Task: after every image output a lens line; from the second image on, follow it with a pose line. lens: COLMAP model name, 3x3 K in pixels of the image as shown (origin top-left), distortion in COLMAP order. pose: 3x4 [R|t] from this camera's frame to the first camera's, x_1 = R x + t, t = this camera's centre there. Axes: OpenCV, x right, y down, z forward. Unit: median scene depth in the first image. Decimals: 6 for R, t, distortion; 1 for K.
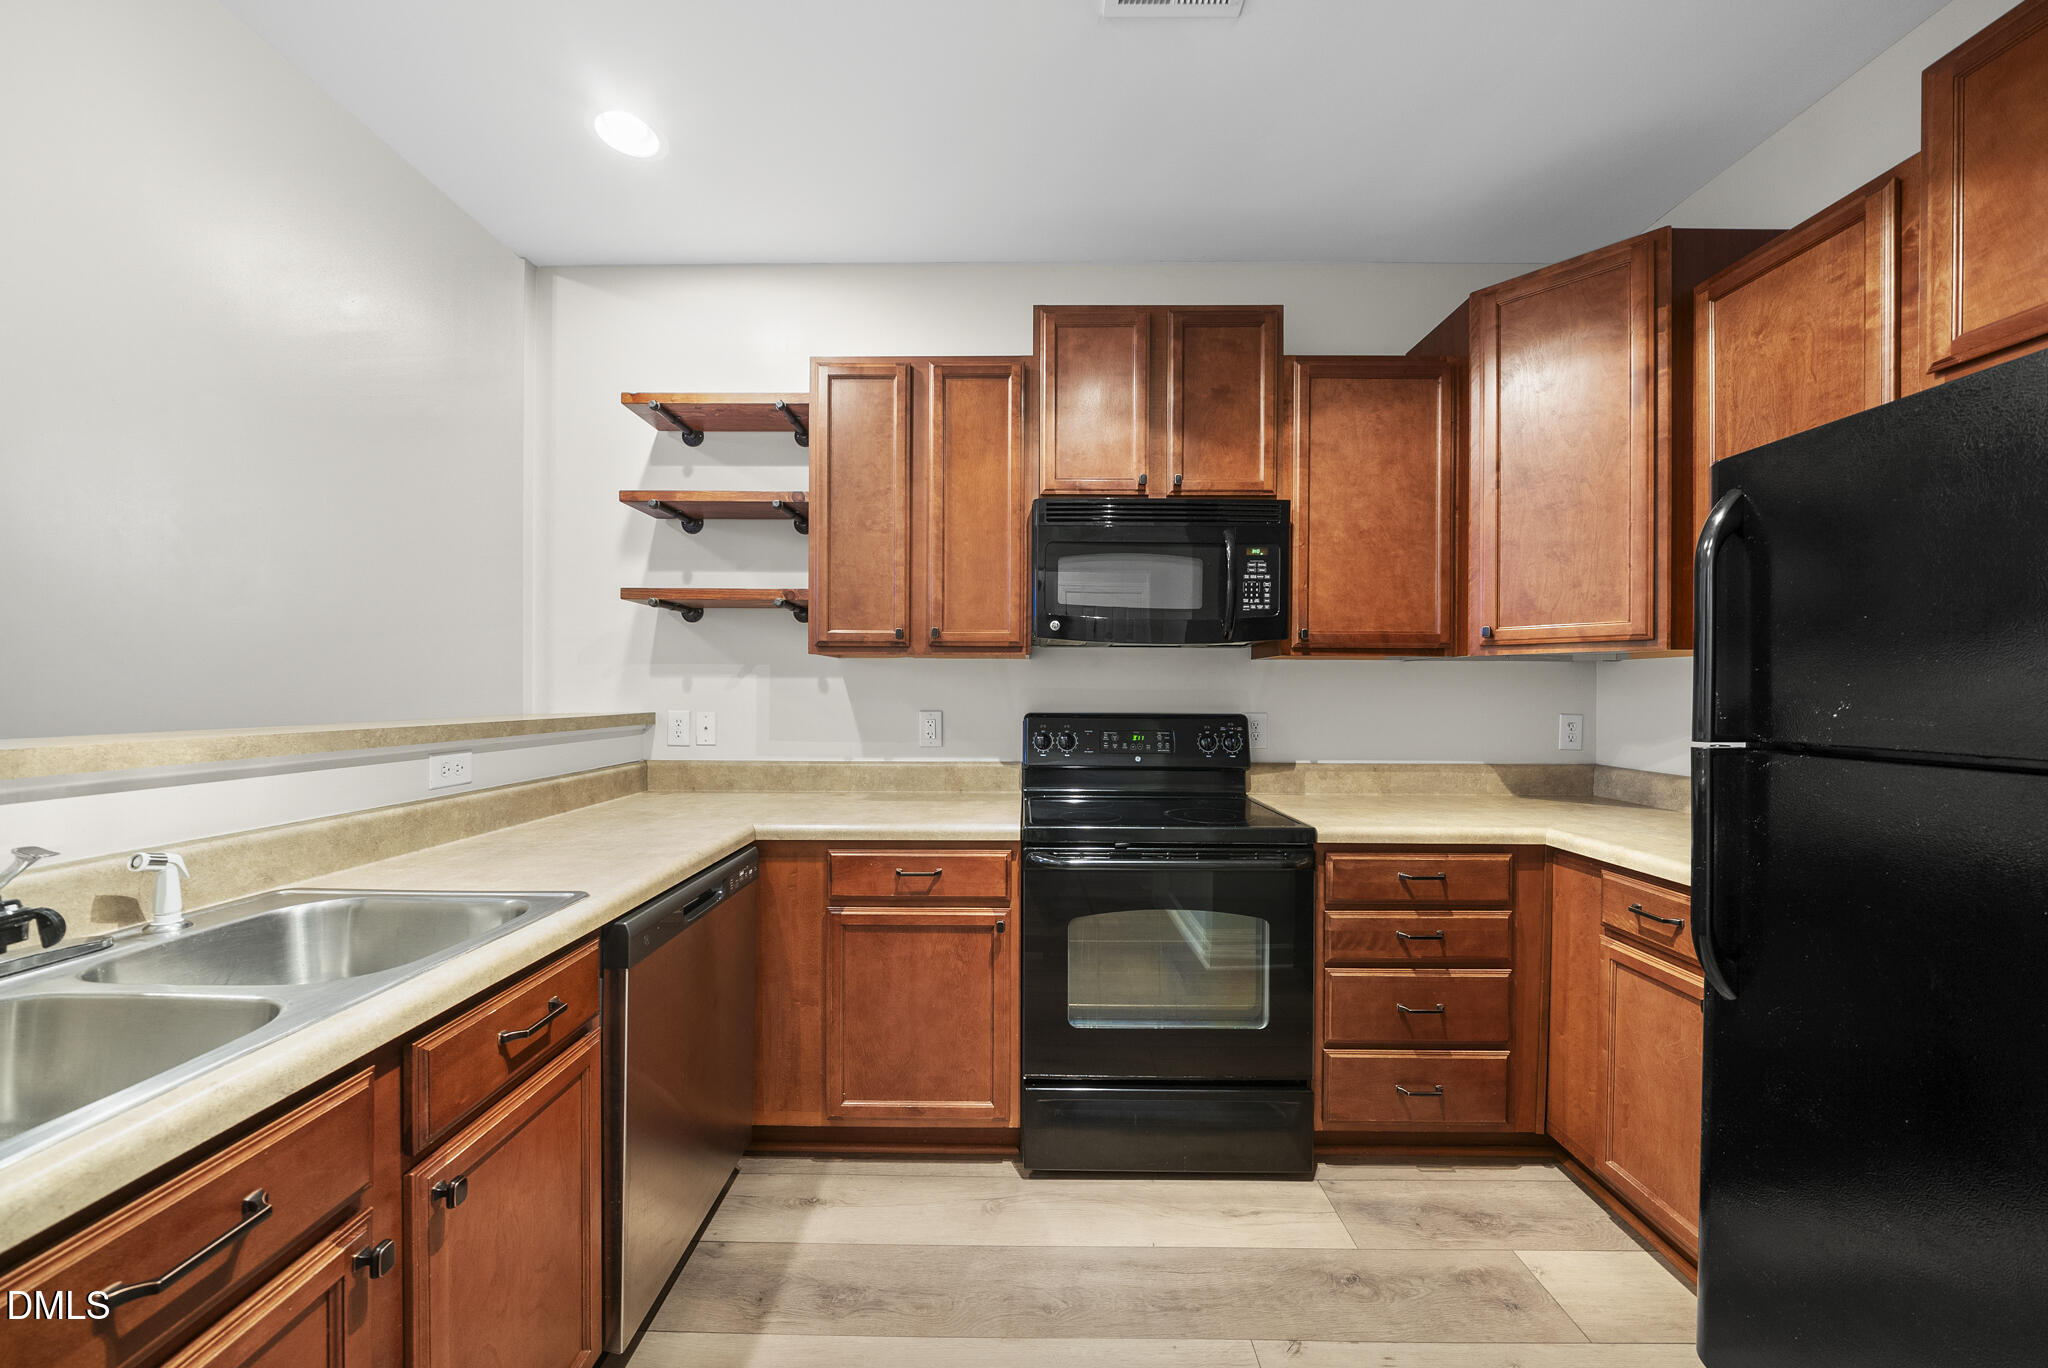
lens RADIAL K [[711.0, 0, 1017.1], [0, 711.0, 697.9], [0, 0, 1]] dist [-0.008924, 0.000346]
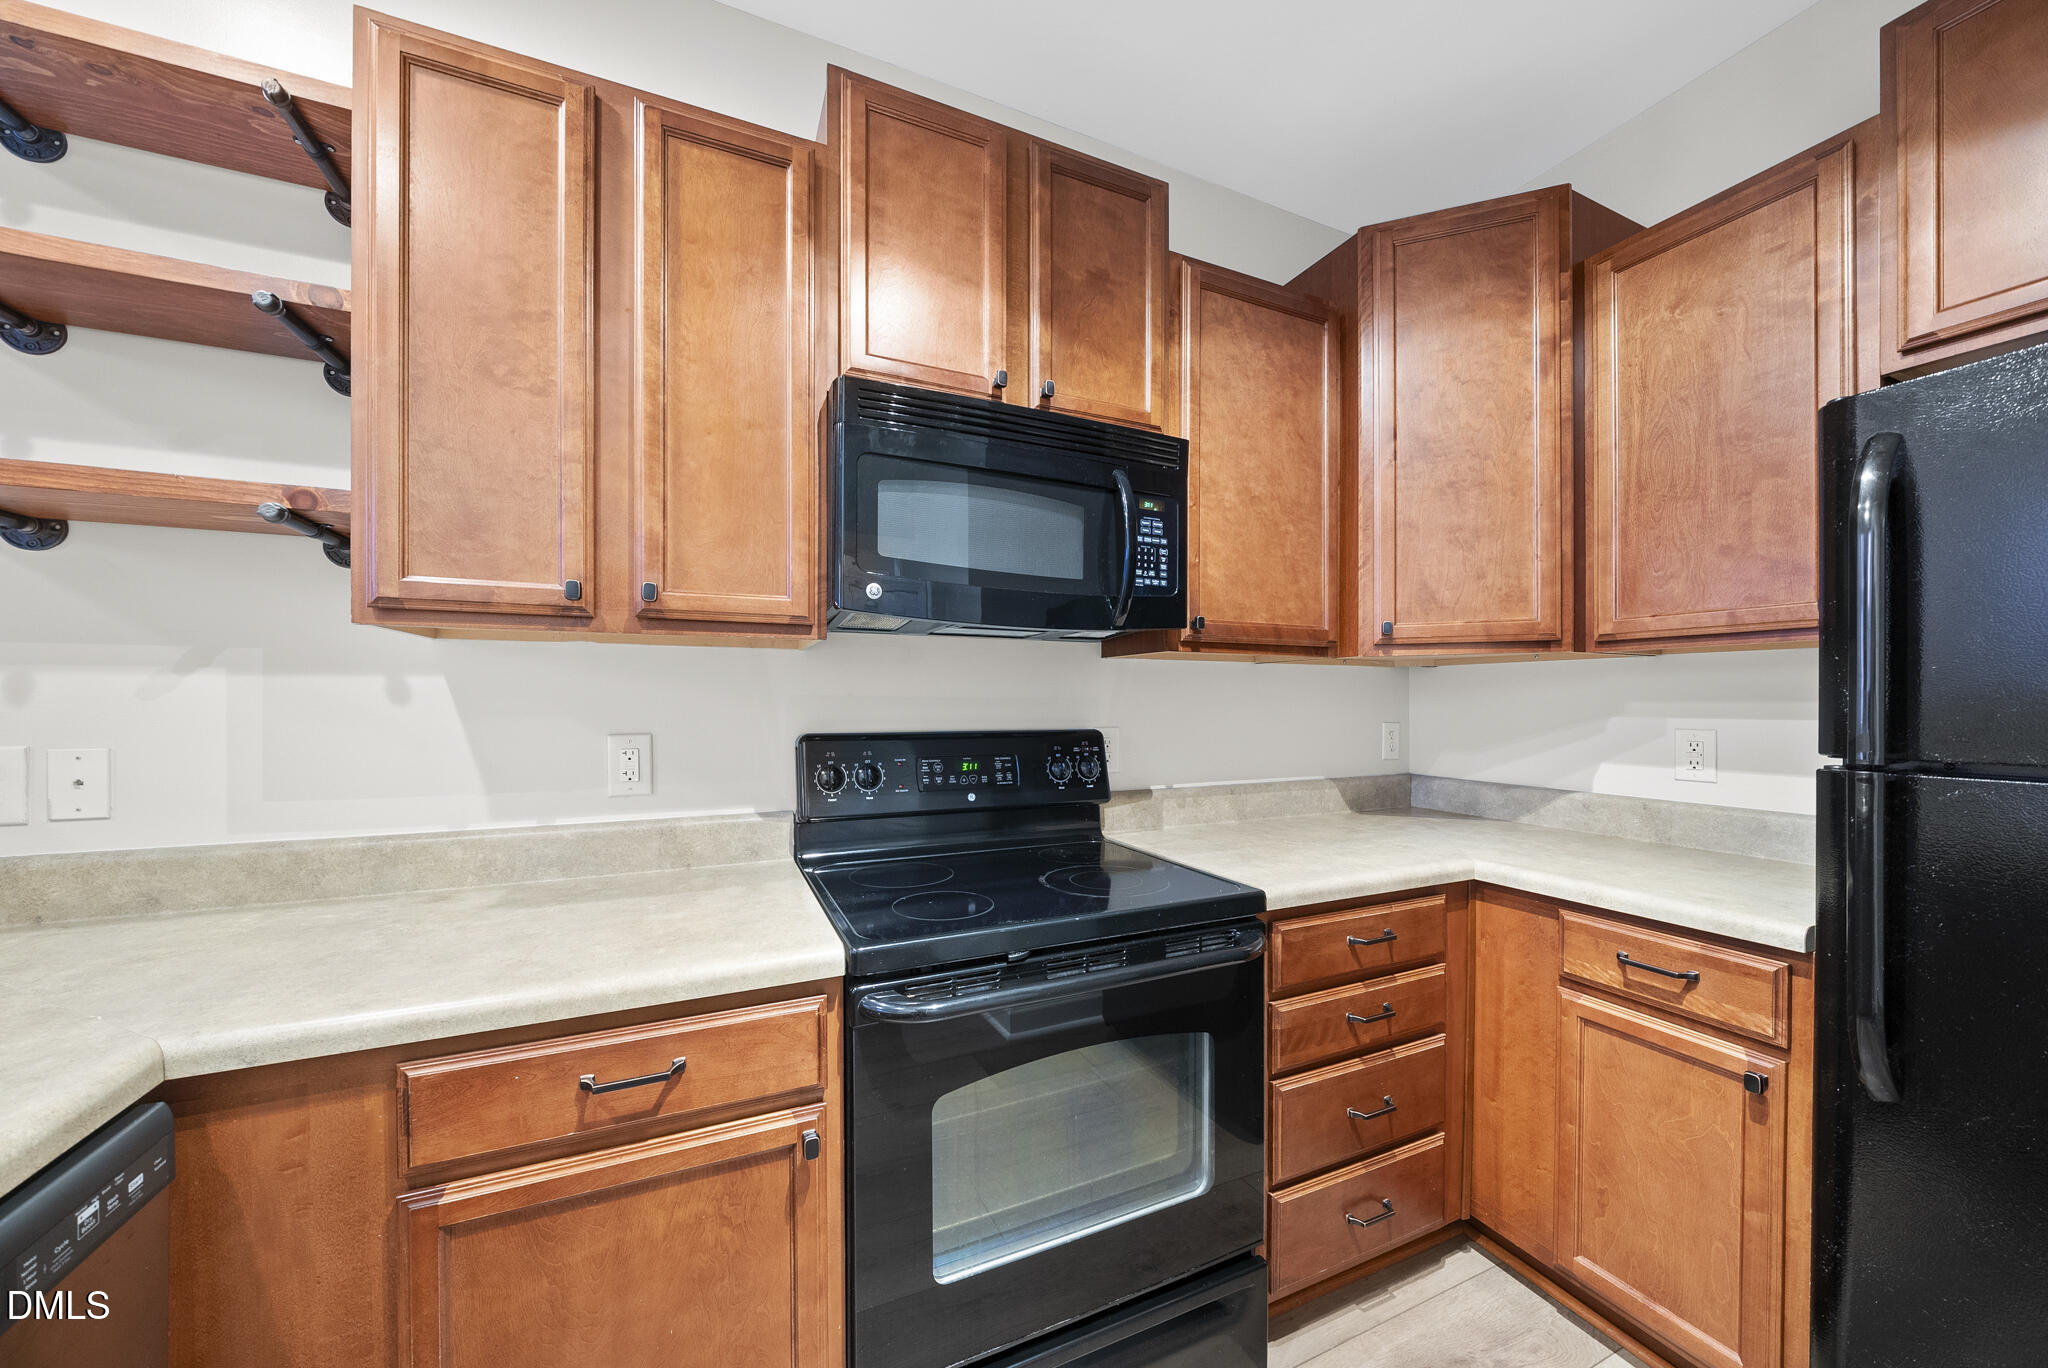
lens RADIAL K [[711.0, 0, 1016.2], [0, 711.0, 706.9], [0, 0, 1]] dist [-0.008924, 0.000346]
pose [[0.909834, -0.007608, 0.414903, -0.096121], [0.007238, 0.999971, 0.002464, -0.004539], [-0.414909, 0.000761, 0.909862, 0.437361]]
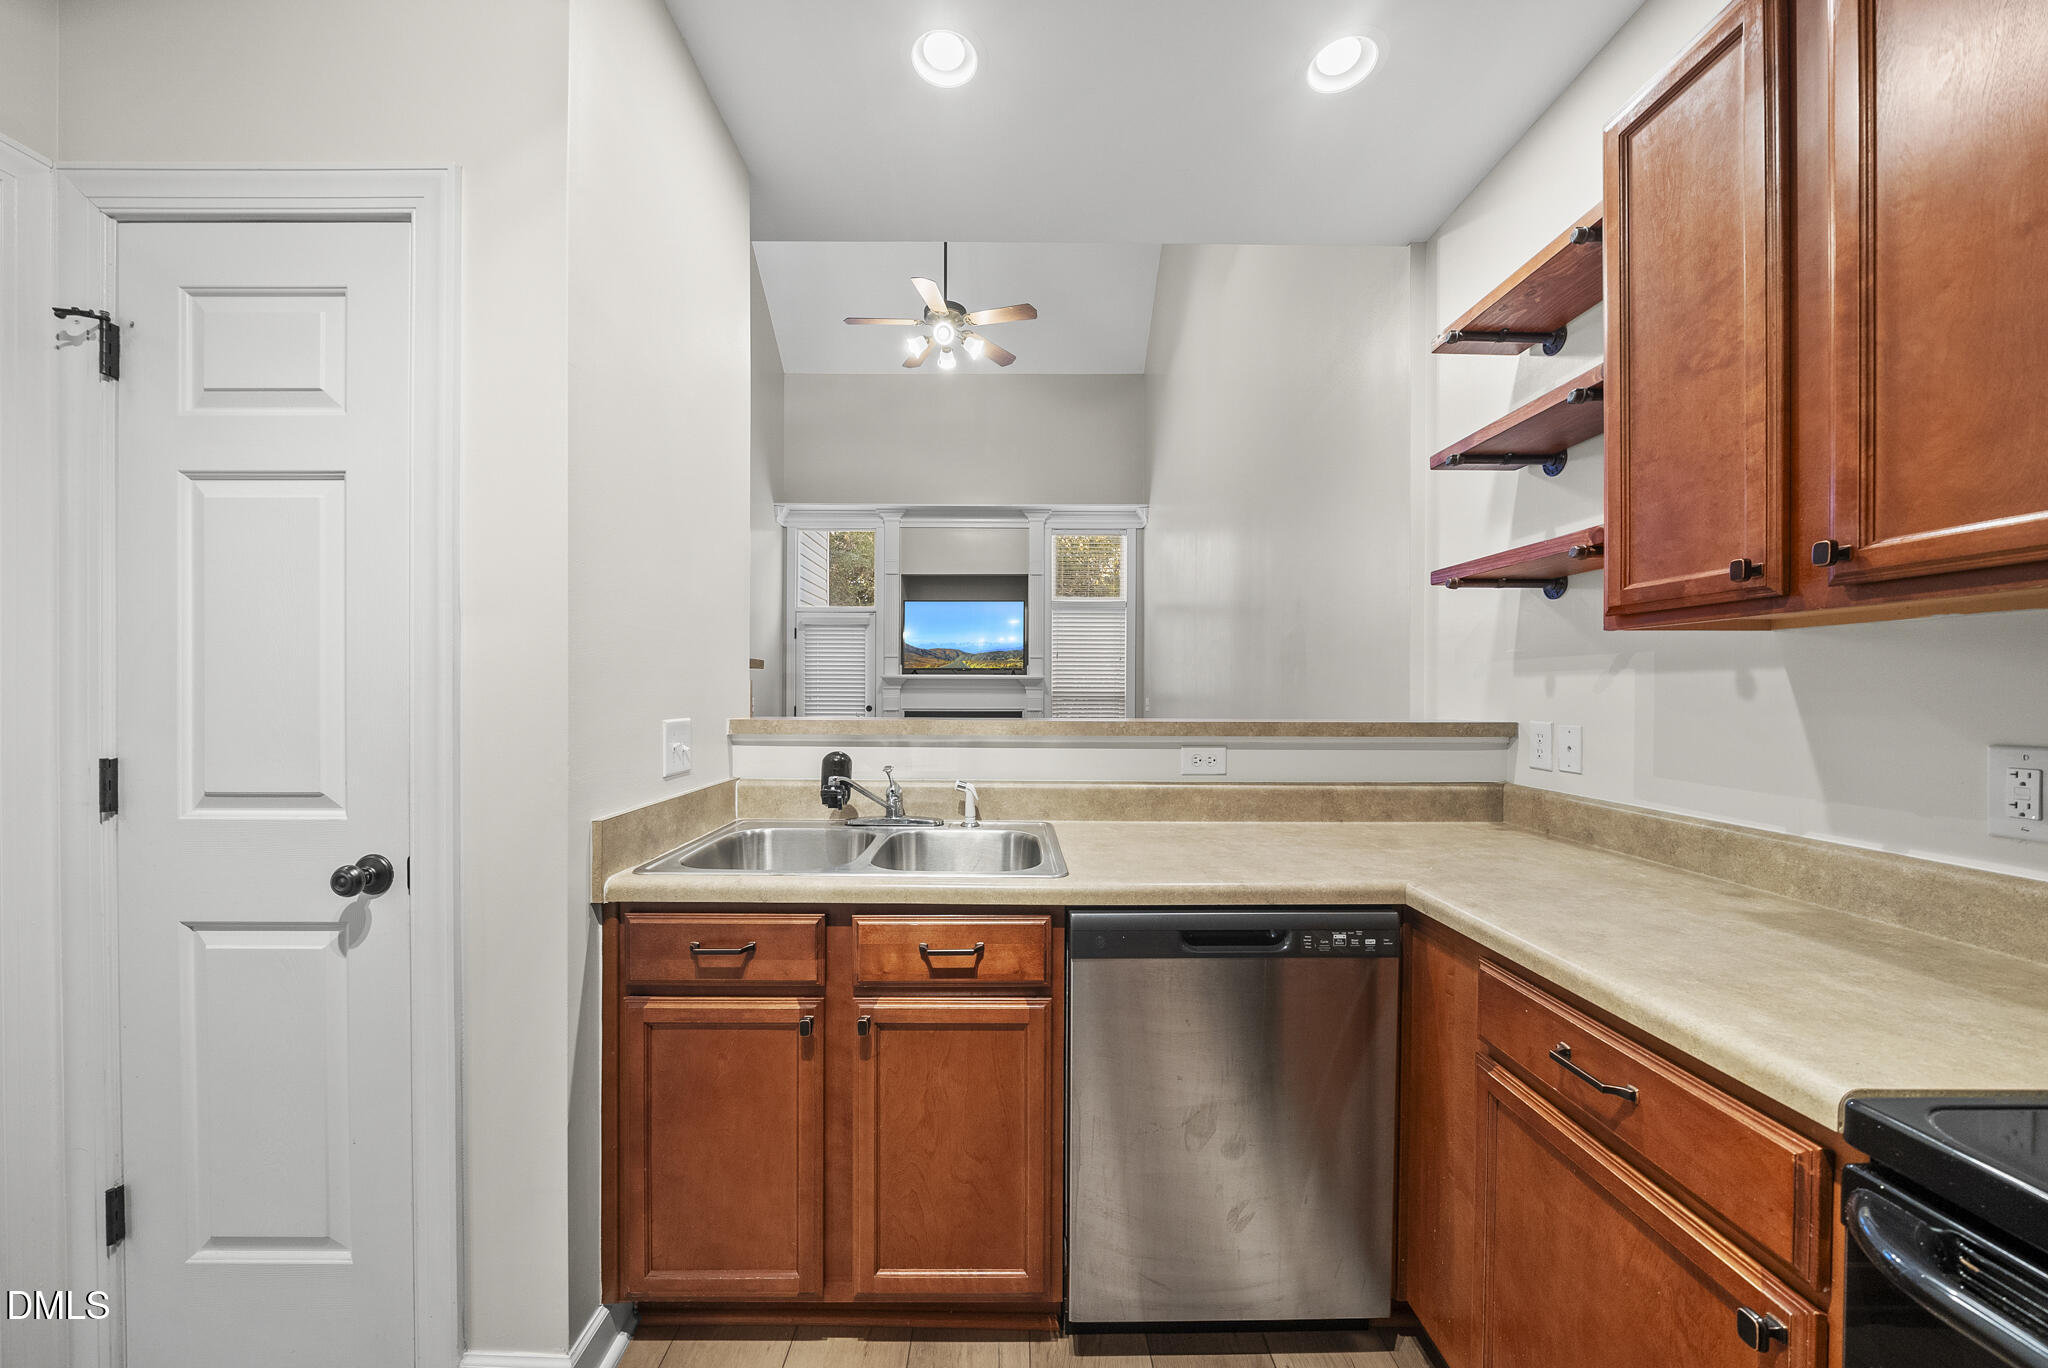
lens RADIAL K [[711.0, 0, 1020.0], [0, 711.0, 697.6], [0, 0, 1]] dist [-0.008924, 0.000346]
pose [[0.023638, 0.004652, -0.999710, 0.318114], [-0.014164, 0.999890, 0.004318, -0.003071], [0.999620, 0.014058, 0.023702, 0.578802]]
